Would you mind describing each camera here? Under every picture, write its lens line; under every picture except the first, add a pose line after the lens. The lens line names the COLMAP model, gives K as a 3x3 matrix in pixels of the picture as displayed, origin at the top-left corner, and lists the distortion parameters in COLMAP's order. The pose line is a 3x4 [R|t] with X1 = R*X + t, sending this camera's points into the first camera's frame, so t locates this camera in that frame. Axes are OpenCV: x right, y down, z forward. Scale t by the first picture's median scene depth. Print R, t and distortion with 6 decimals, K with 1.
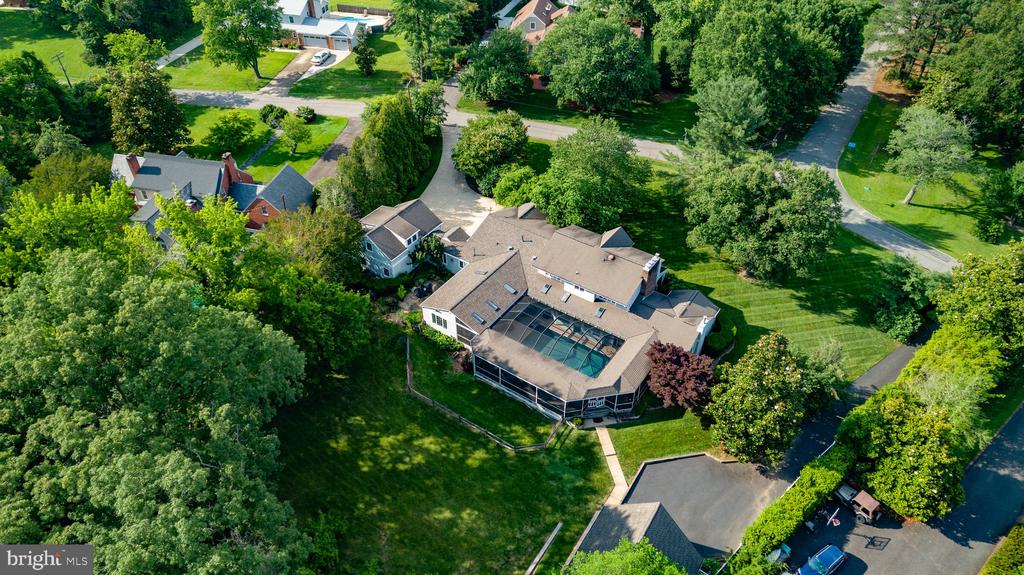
lens RADIAL K [[692.5, 0, 509.2], [0, 692.5, 285.7], [0, 0, 1]] dist [-0.008418, 0.006115]
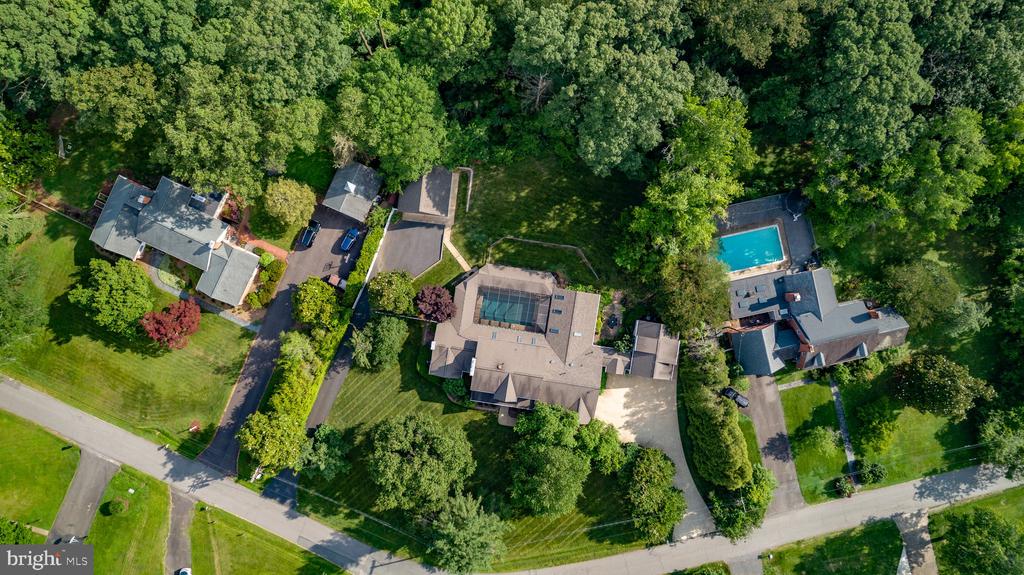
lens RADIAL K [[692.5, 0, 509.2], [0, 692.5, 285.7], [0, 0, 1]] dist [-0.008418, 0.006115]
pose [[-0.897285, 0.441452, -0.000244, 0.044989], [-0.287752, -0.584460, 0.758687, -1.005308], [0.334781, 0.680828, 0.651456, -0.104741]]
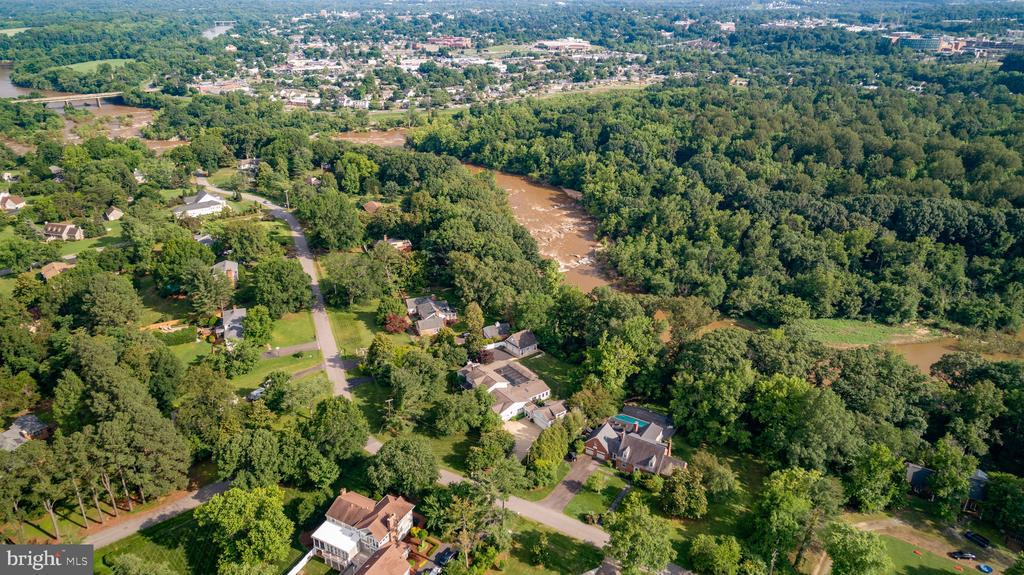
lens RADIAL K [[692.5, 0, 509.2], [0, 692.5, 285.7], [0, 0, 1]] dist [-0.008418, 0.006115]
pose [[-0.948186, -0.128495, 0.290572, -0.688747], [0.205074, 0.451018, 0.868635, -2.494305], [-0.242669, 0.883217, -0.401298, 1.668900]]
